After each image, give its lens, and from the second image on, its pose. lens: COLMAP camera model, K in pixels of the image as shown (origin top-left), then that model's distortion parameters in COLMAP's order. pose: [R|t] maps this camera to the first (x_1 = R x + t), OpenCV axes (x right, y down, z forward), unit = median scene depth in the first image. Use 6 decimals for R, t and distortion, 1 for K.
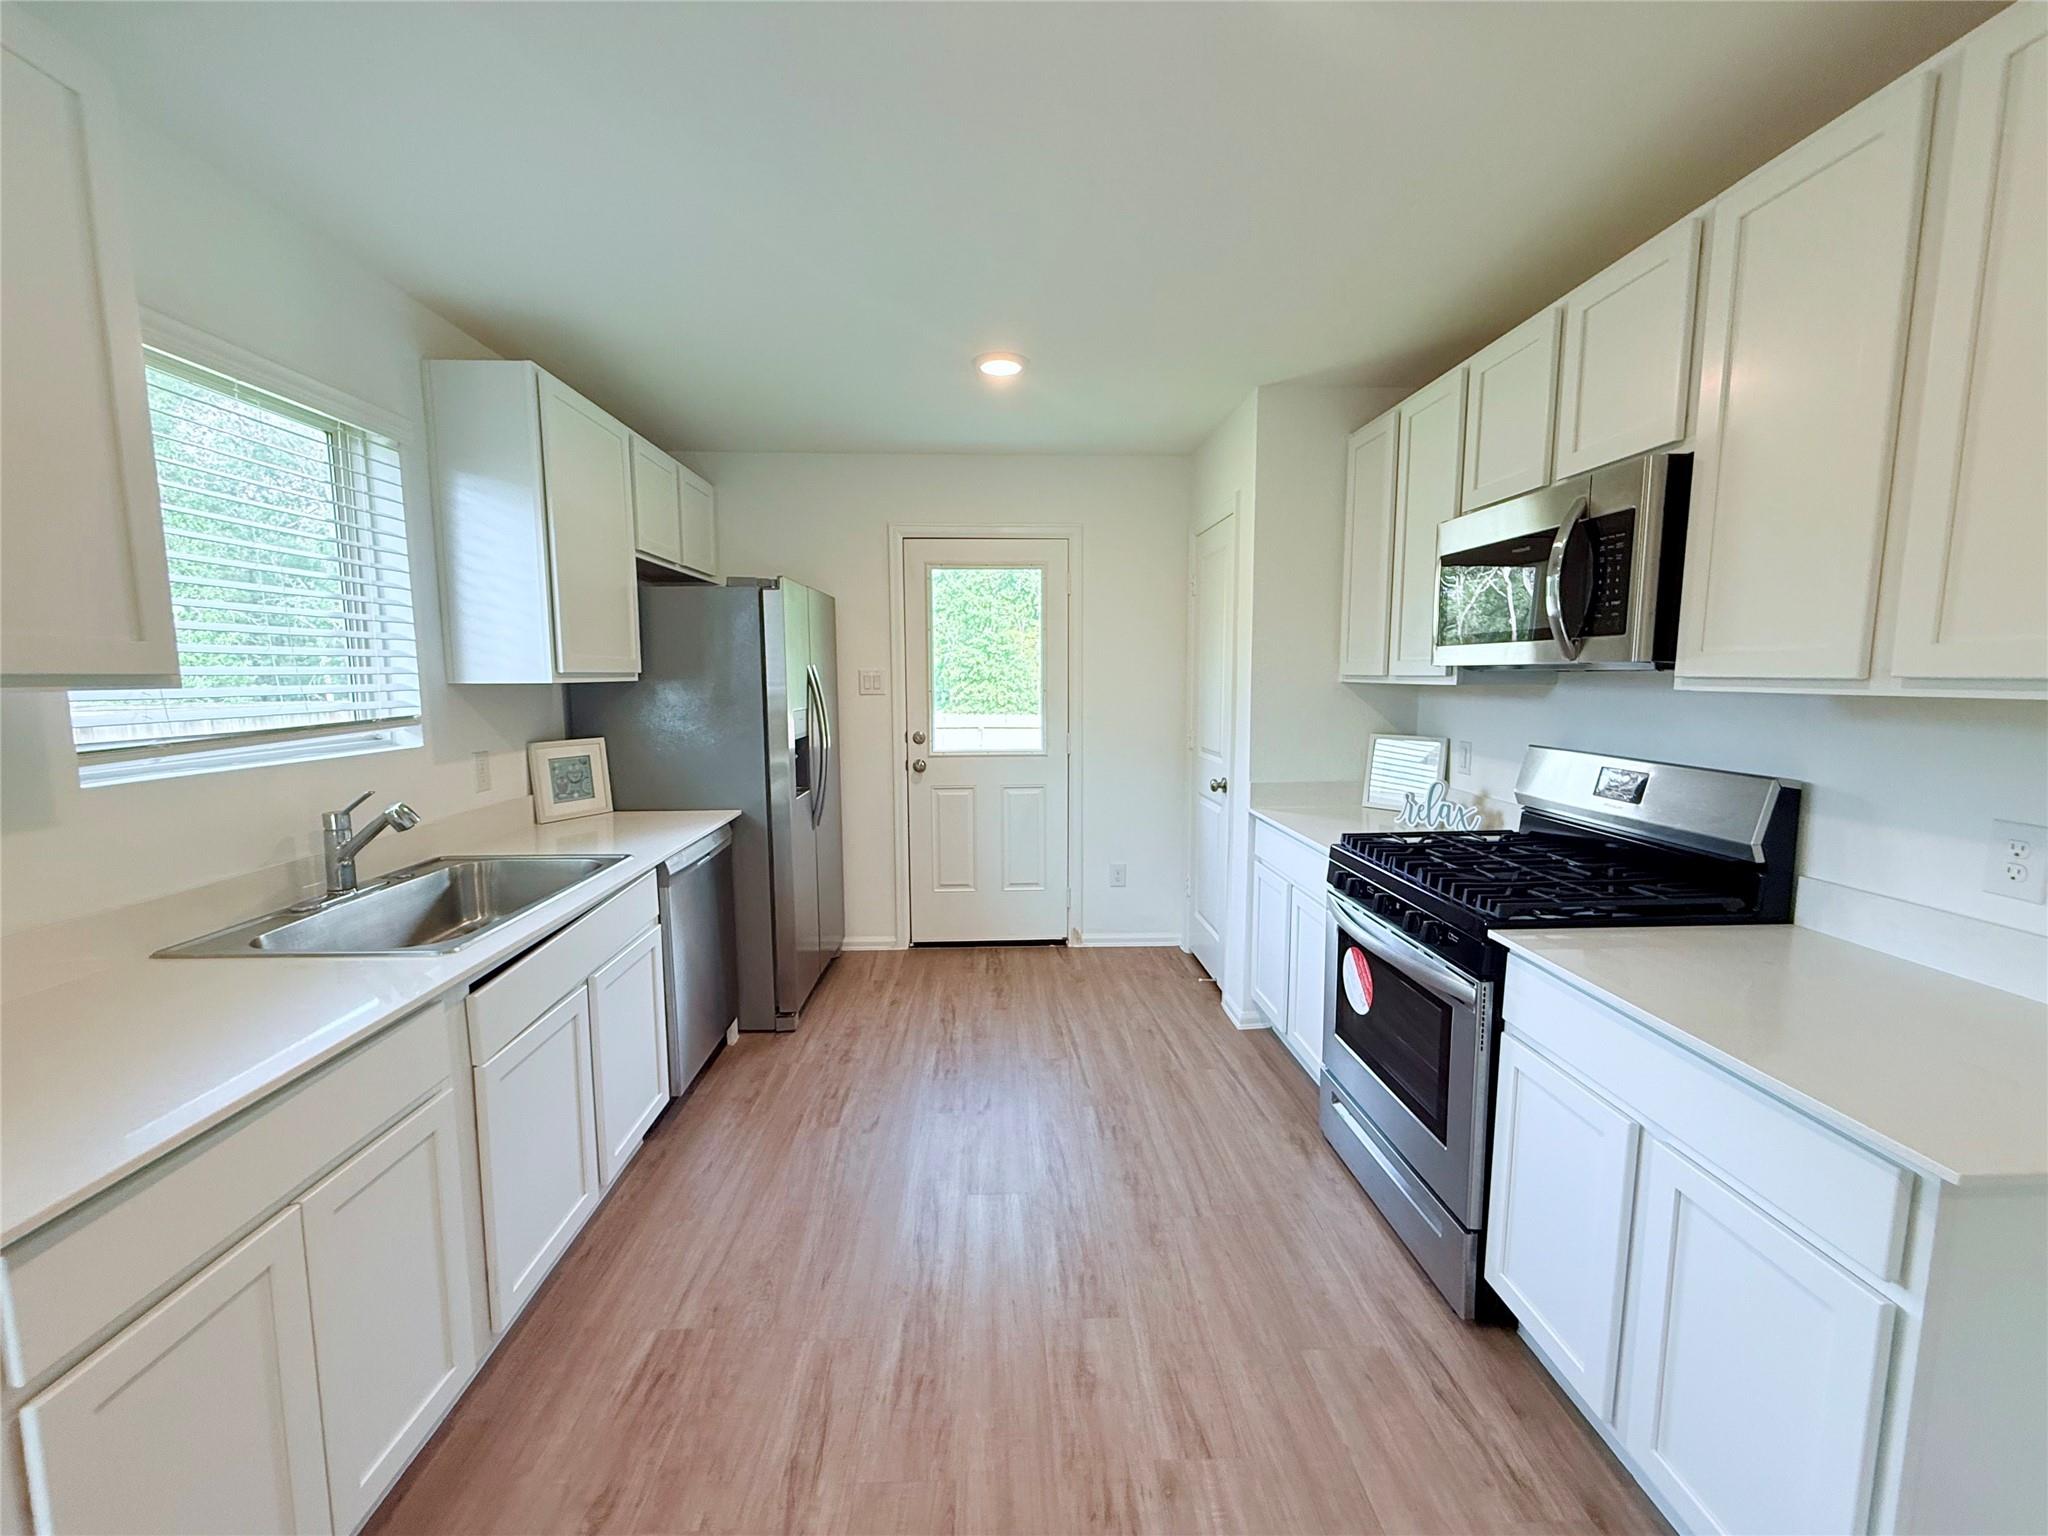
lens RADIAL K [[819.9, 0, 1018.9], [0, 819.9, 765.9], [0, 0, 1]] dist [-0.000122, 0.000020]
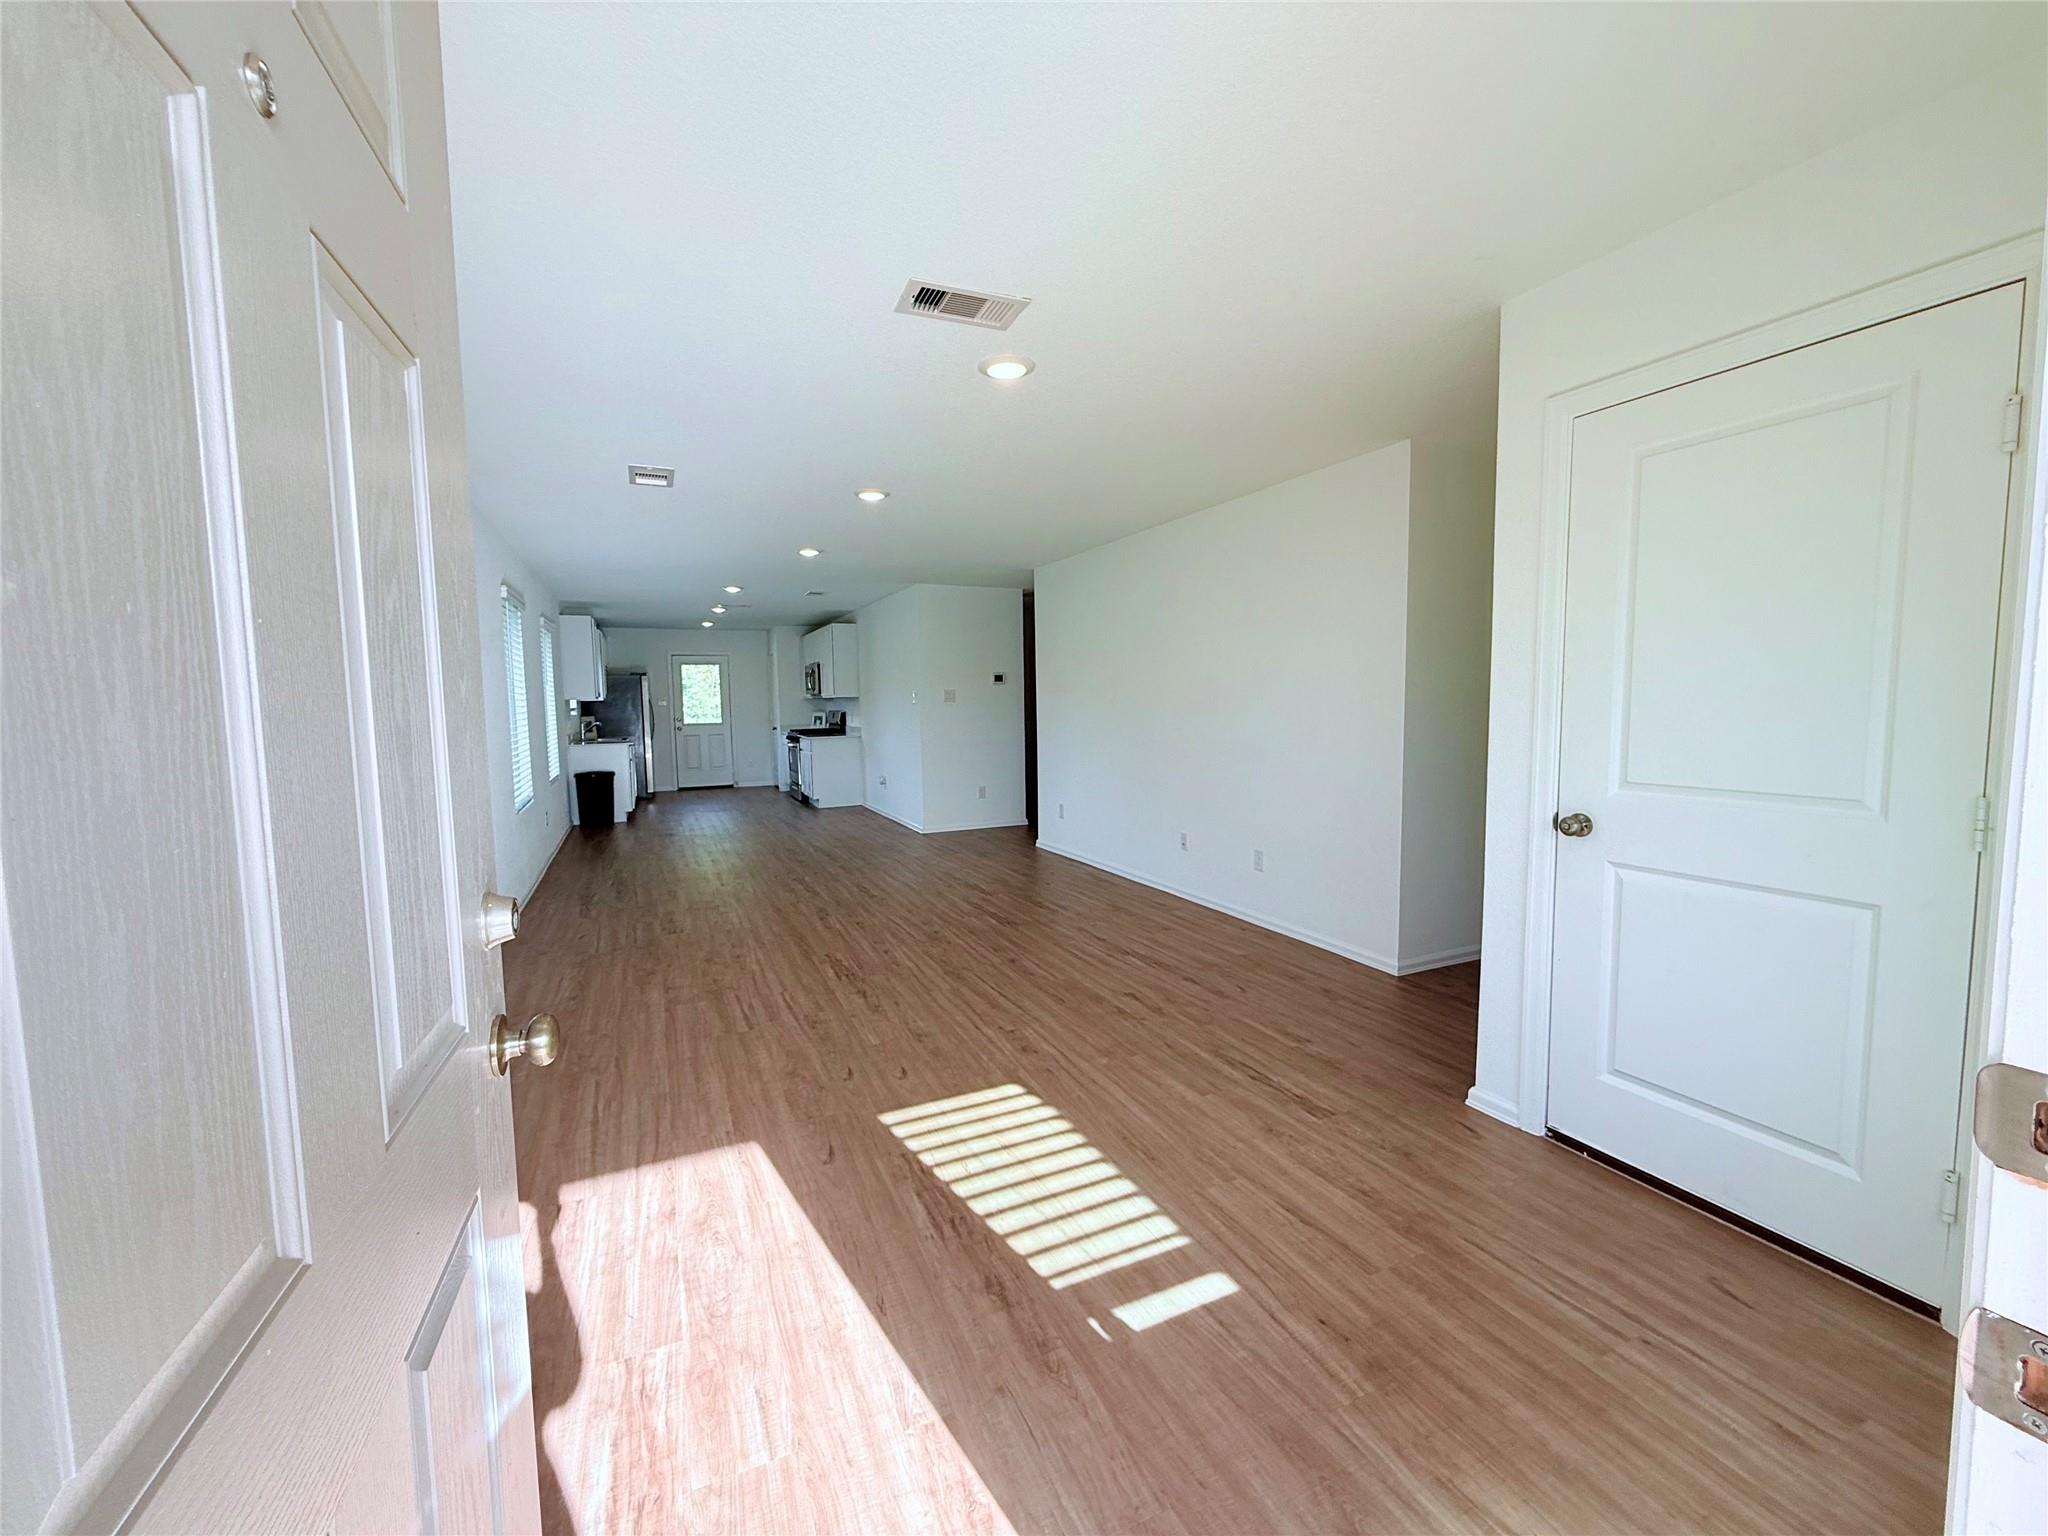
lens RADIAL K [[819.9, 0, 1018.9], [0, 819.9, 765.9], [0, 0, 1]] dist [-0.000122, 0.000020]
pose [[0.926589, -0.043104, 0.373597, -0.144249], [0.056368, 0.998106, -0.024645, 0.431090], [-0.371827, 0.043895, 0.927264, -3.461845]]
